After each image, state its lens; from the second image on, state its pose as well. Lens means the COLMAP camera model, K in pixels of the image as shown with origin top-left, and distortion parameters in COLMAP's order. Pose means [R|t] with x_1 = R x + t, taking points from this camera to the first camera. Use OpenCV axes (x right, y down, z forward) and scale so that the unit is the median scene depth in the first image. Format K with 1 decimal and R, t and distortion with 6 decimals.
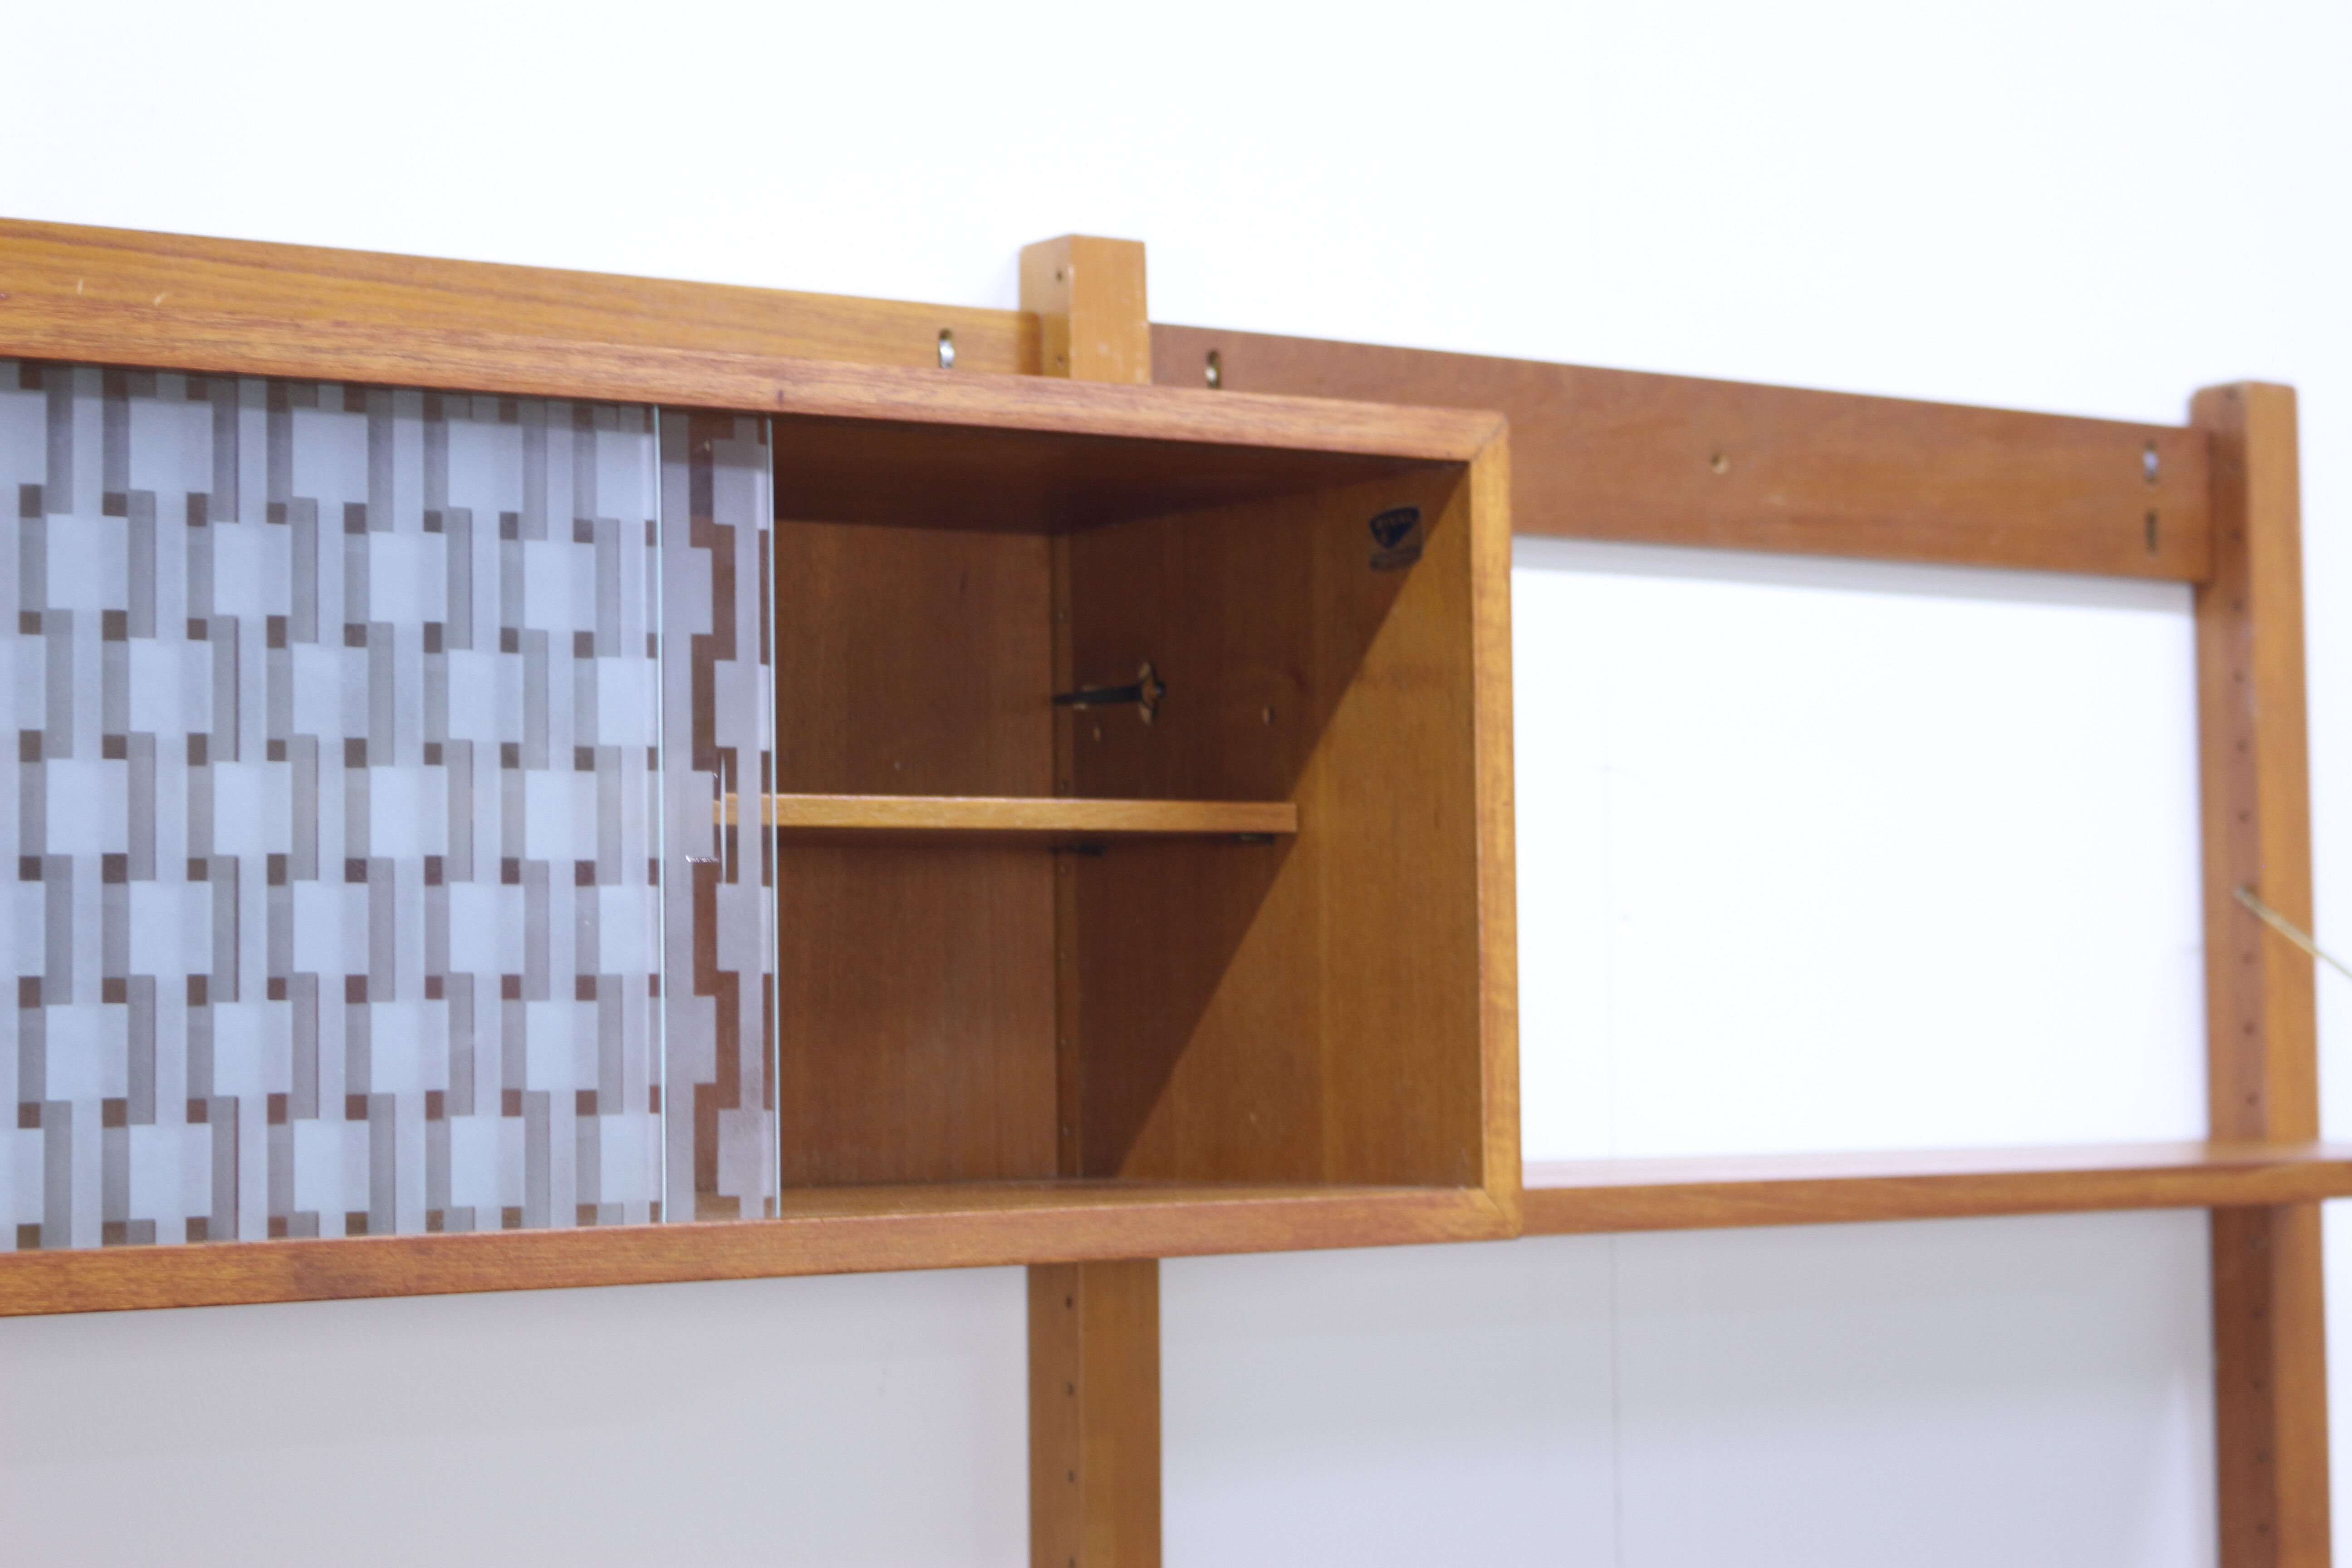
lens RADIAL K [[2926.1, 0, 1176.0], [0, 2926.1, 784.0], [0, 0, 1]] dist [-0.025422, -0.028060]
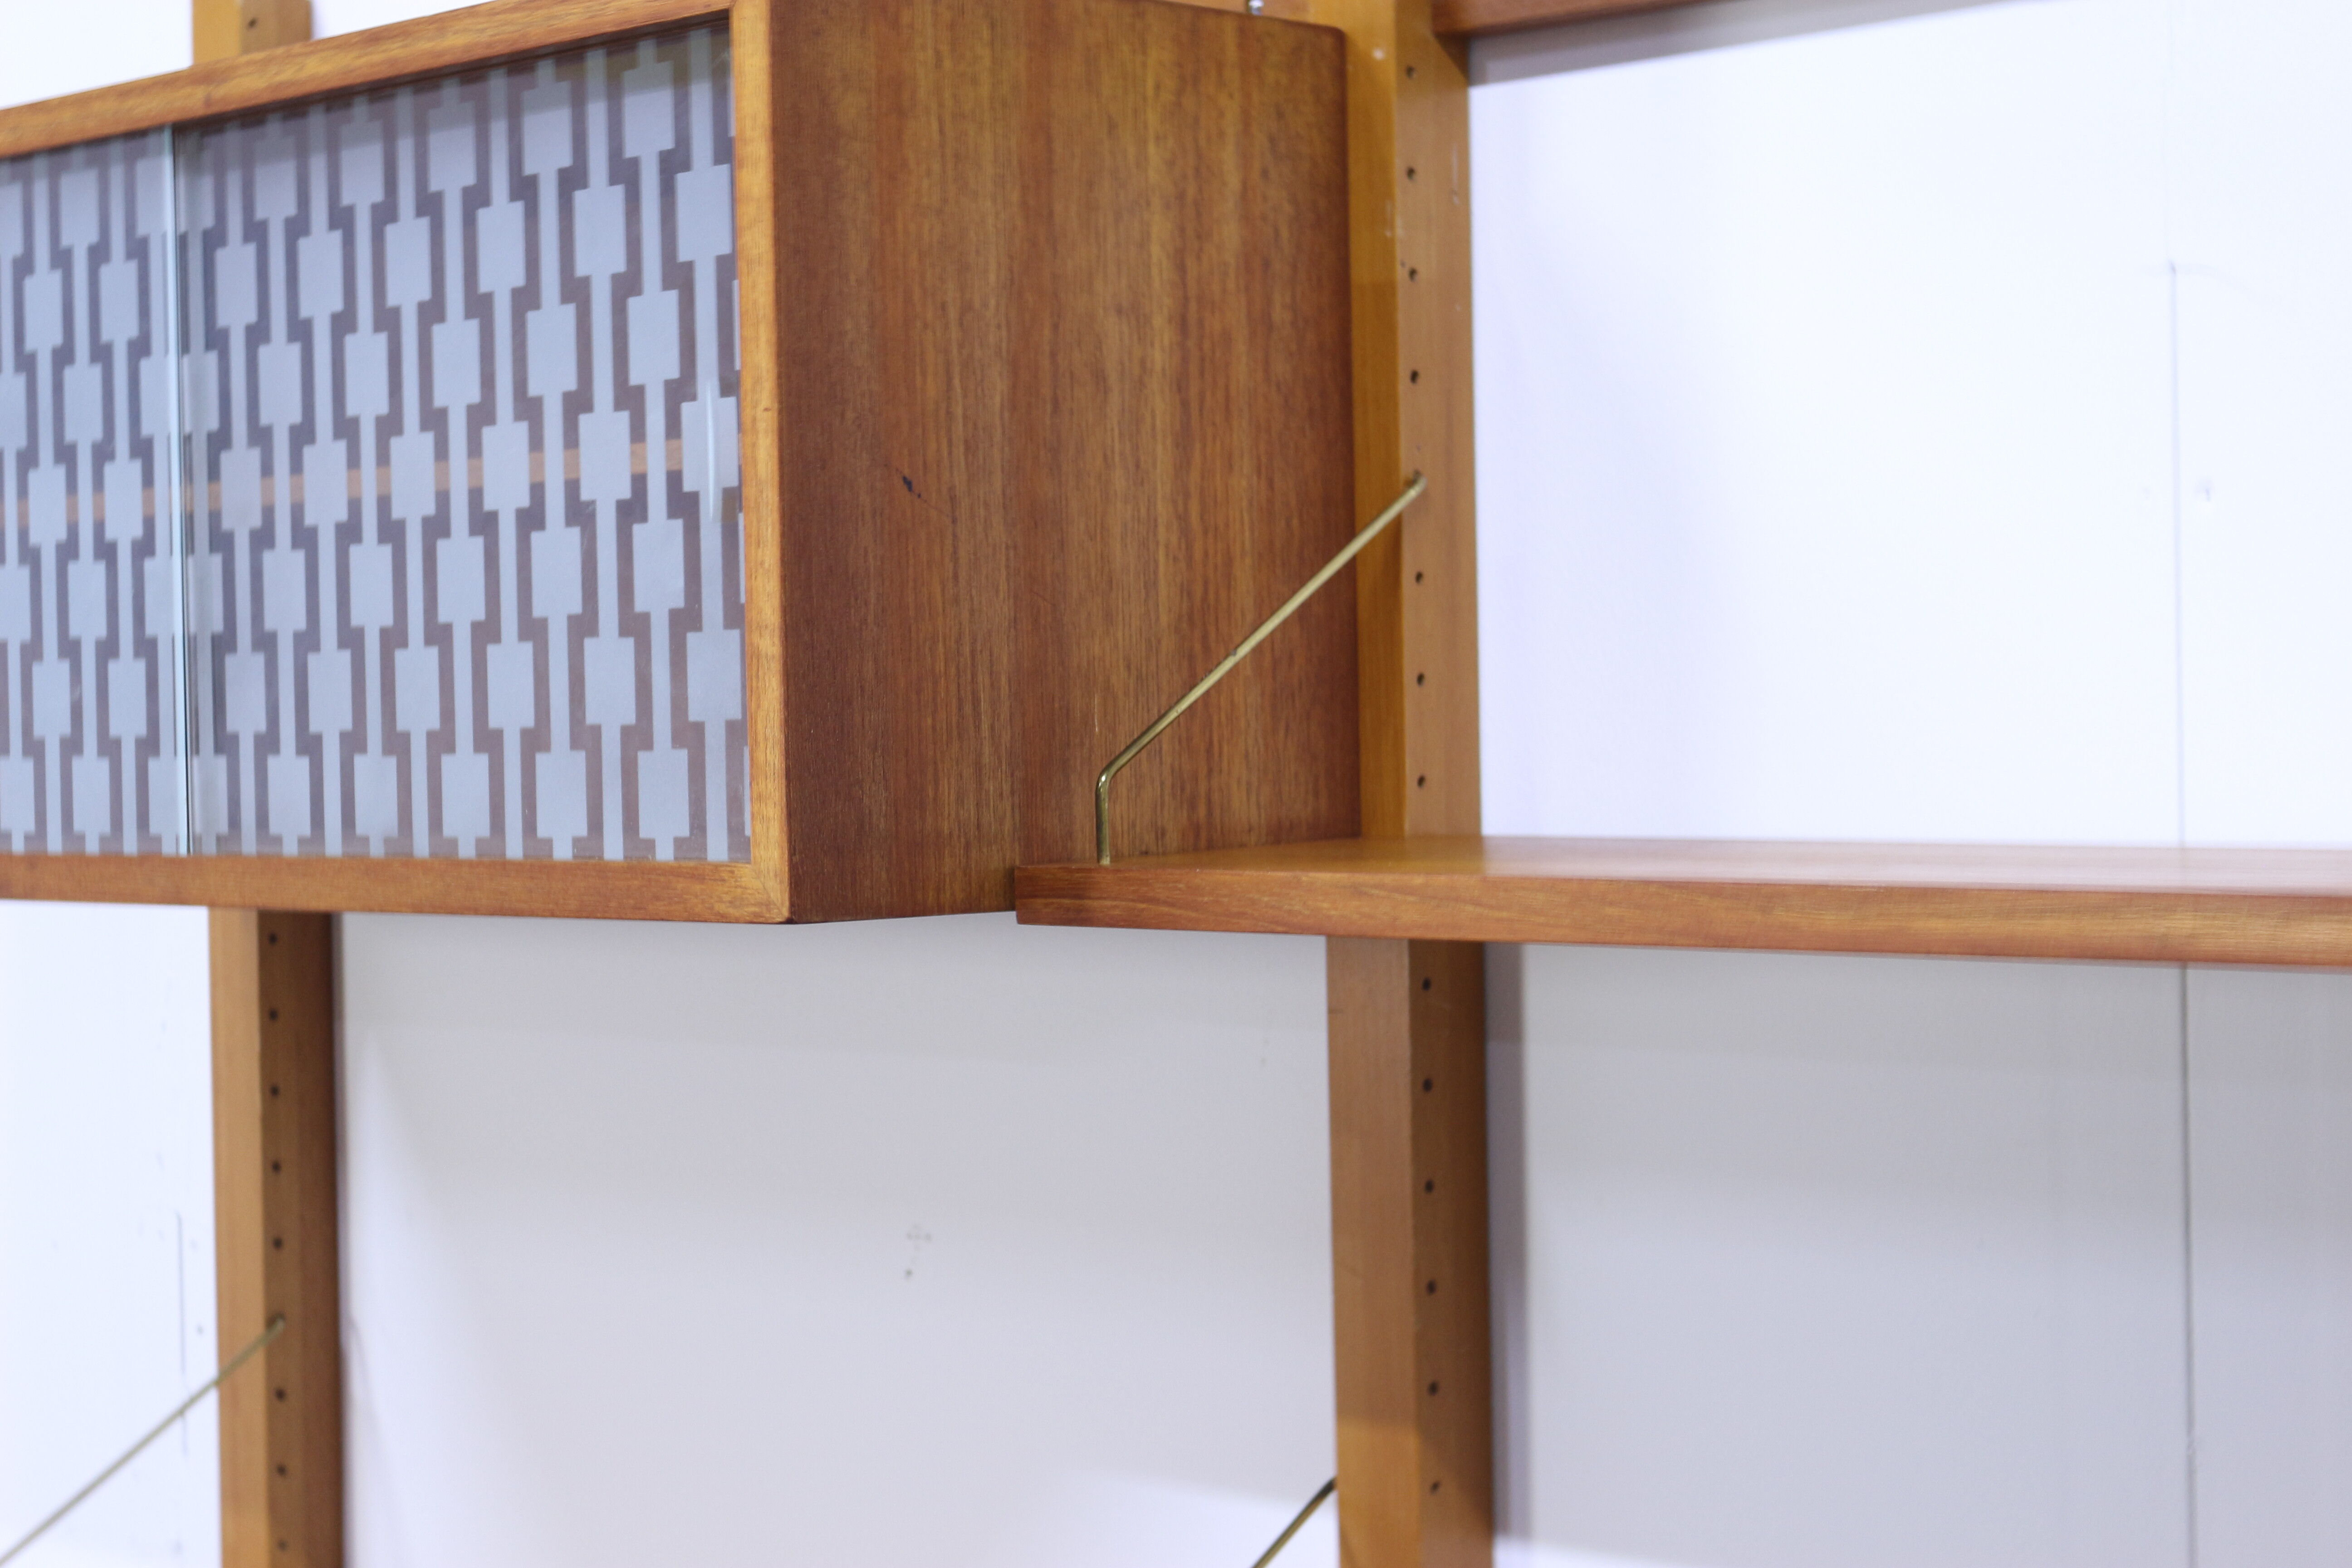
lens RADIAL K [[4352.2, 0, 1176.0], [0, 4352.2, 784.0], [0, 0, 1]] dist [-0.017297, -0.006548]
pose [[0.358827, 0.030982, -0.932890, 1.338522], [0.105906, 0.991643, 0.073670, 0.032998], [0.927376, -0.125234, 0.352548, 0.658009]]
